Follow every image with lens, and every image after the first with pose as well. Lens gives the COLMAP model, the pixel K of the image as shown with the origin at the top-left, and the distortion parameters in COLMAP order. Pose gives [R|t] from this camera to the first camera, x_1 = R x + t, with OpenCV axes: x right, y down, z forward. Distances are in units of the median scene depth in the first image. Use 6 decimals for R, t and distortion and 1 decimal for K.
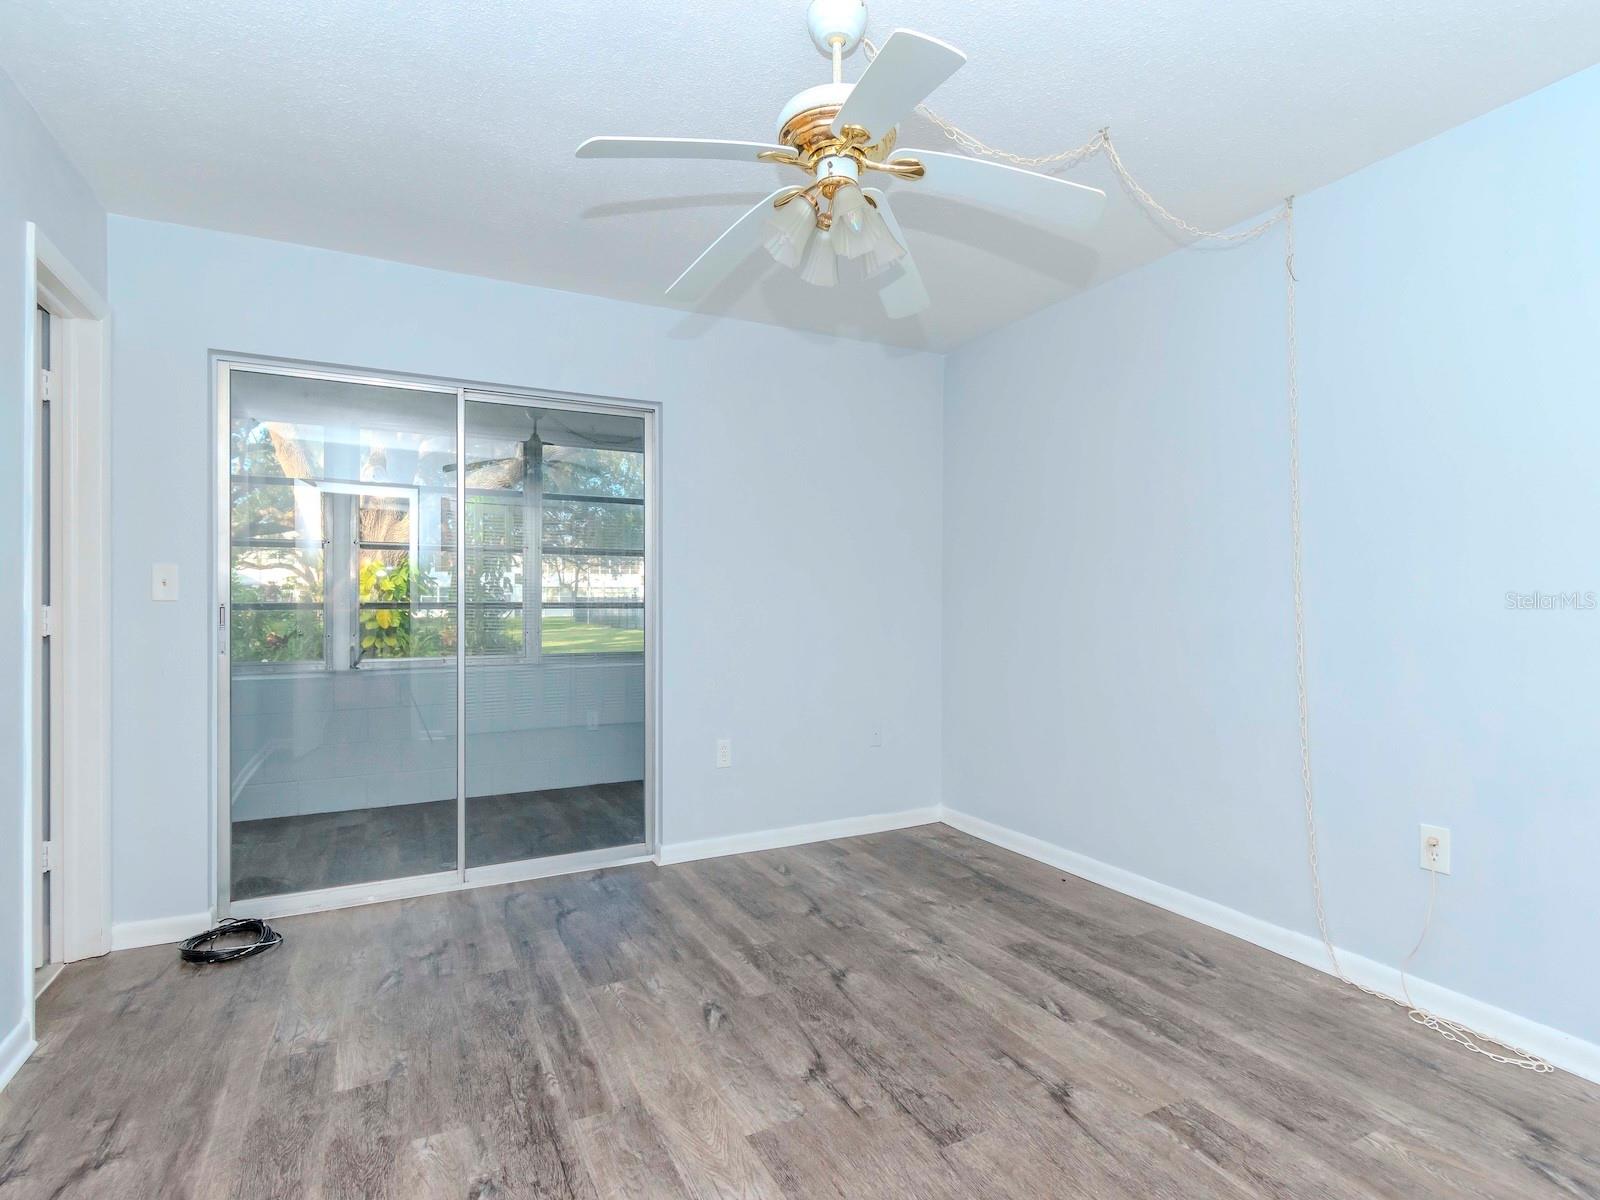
lens RADIAL K [[806.4, 0, 809.3], [0, 806.4, 598.5], [0, 0, 1]] dist [0.005923, -0.002656]
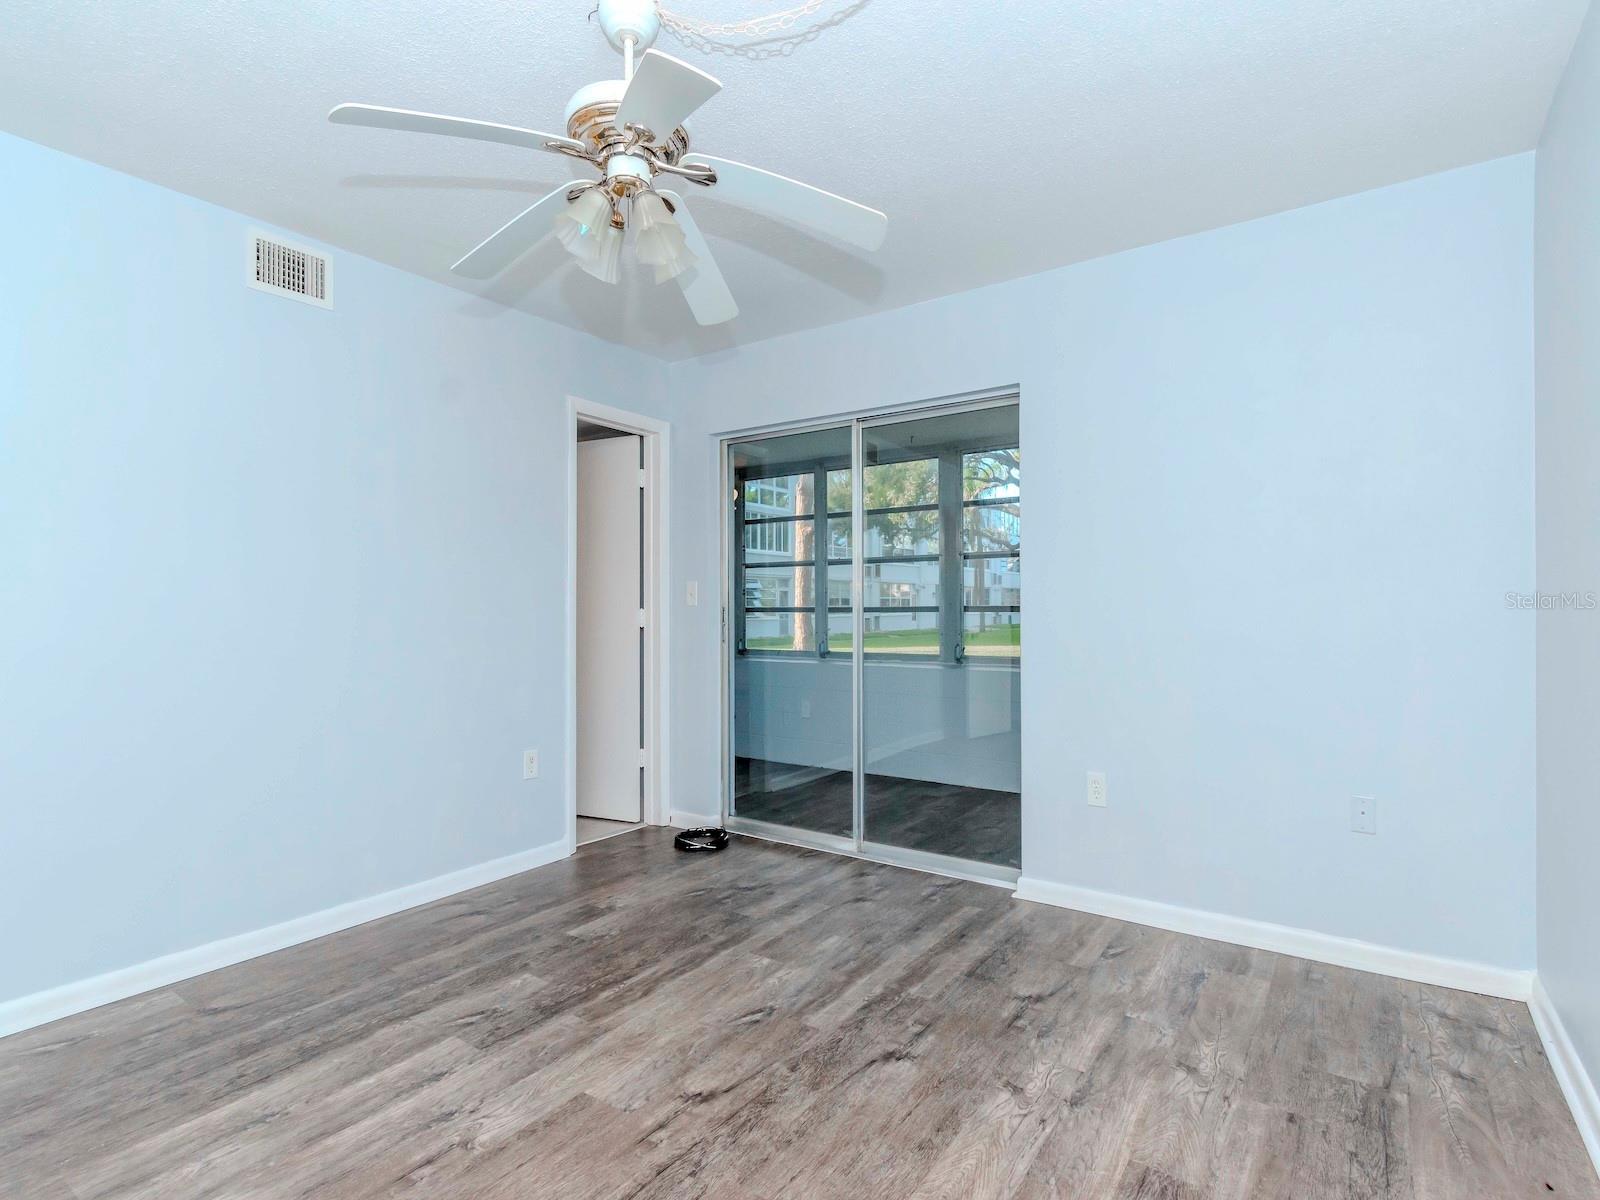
lens RADIAL K [[806.4, 0, 791.5], [0, 806.4, 602.6], [0, 0, 1]] dist [0.005923, -0.002656]
pose [[0.459586, -0.006178, -0.888112, 0.784647], [0.010077, 0.999948, -0.001741, 0.000508], [0.888076, -0.008150, 0.459624, 0.566987]]
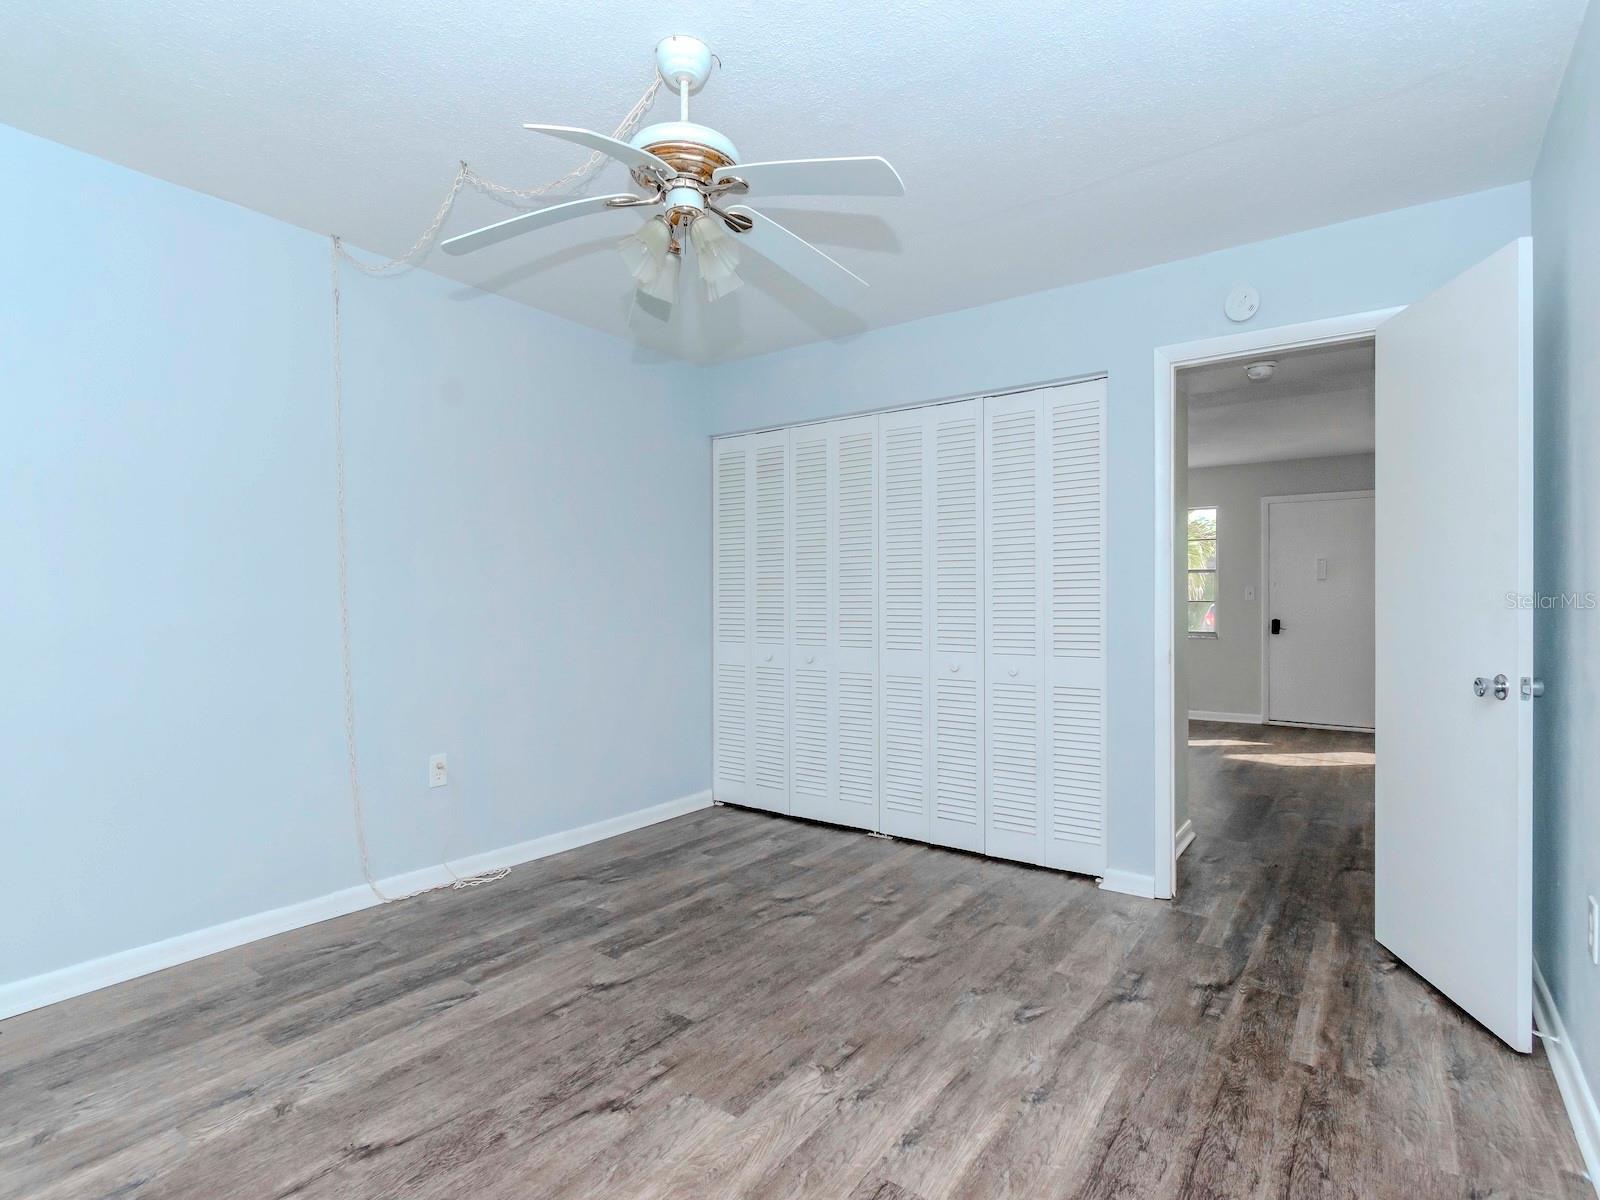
lens RADIAL K [[806.4, 0, 786.8], [0, 806.4, 609.3], [0, 0, 1]] dist [0.005923, -0.002656]
pose [[-0.436696, -0.010172, 0.899551, -0.778465], [-0.008085, 0.999940, 0.007383, 0.004822], [-0.899573, -0.004048, -0.436752, 1.055389]]
